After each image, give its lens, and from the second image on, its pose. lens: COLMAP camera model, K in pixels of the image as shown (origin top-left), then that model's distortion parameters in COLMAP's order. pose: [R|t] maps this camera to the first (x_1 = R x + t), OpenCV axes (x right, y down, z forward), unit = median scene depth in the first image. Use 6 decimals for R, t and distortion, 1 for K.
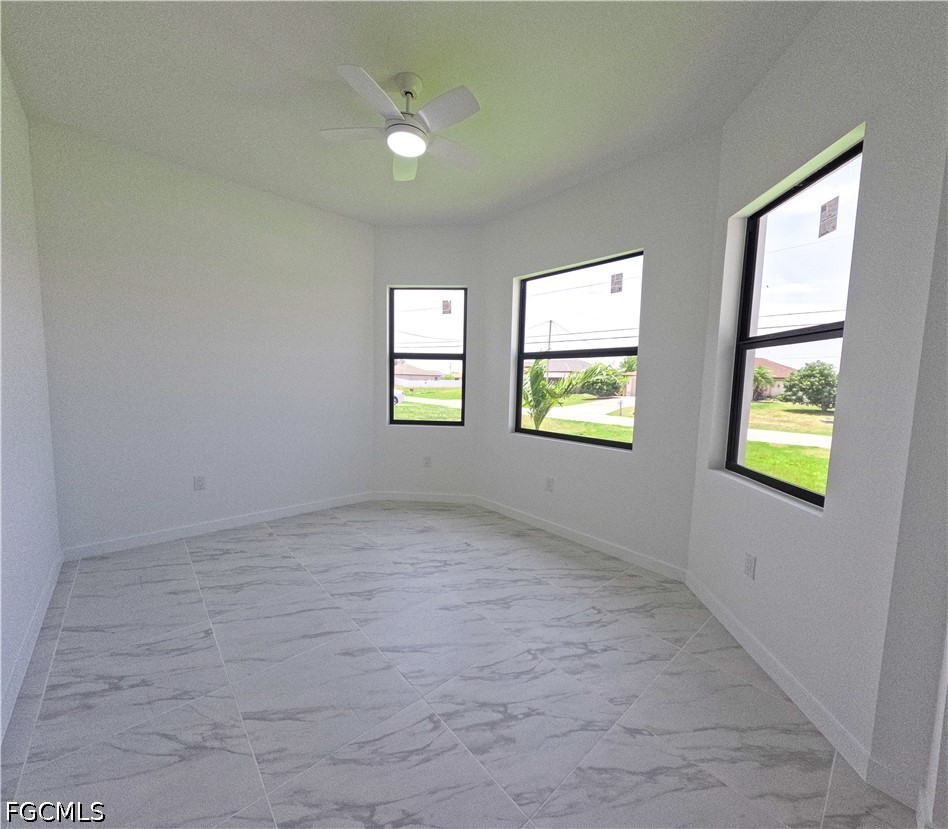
lens RADIAL K [[383.8, 0, 465.4], [0, 383.8, 418.7], [0, 0, 1]] dist [0.003883, -0.000735]
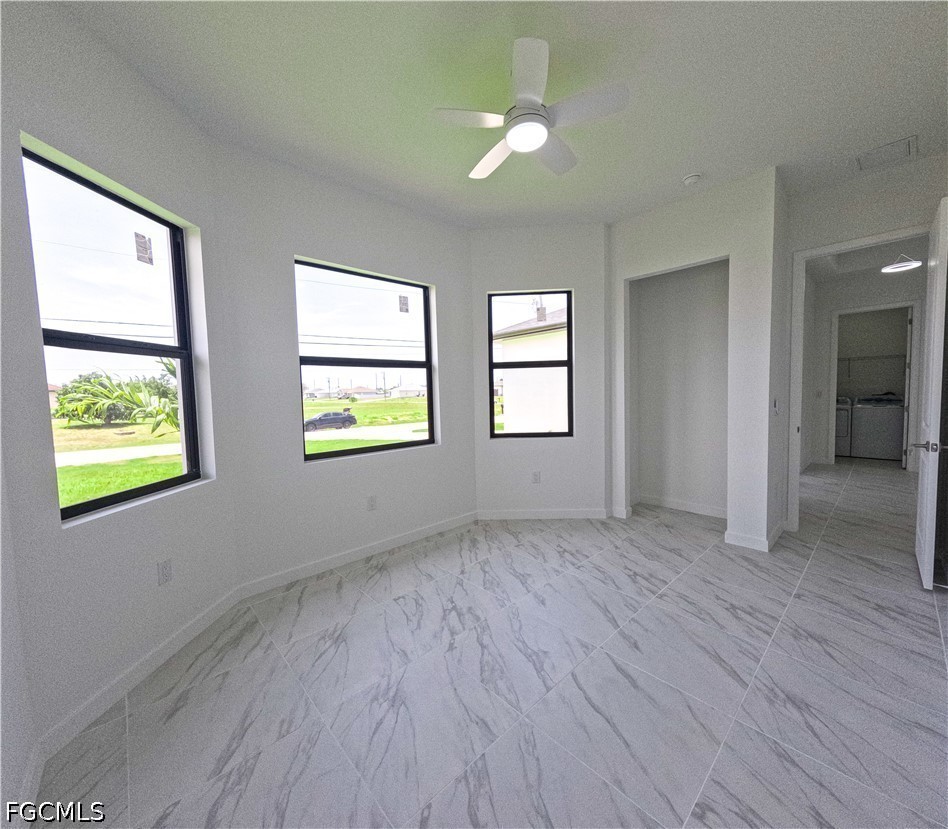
lens RADIAL K [[383.8, 0, 484.0], [0, 383.8, 419.1], [0, 0, 1]] dist [0.003883, -0.000735]
pose [[-0.041339, -0.093217, 0.994787, -0.938387], [0.123389, 0.987541, 0.097666, -0.115318], [-0.991497, 0.126783, -0.029322, 1.001769]]
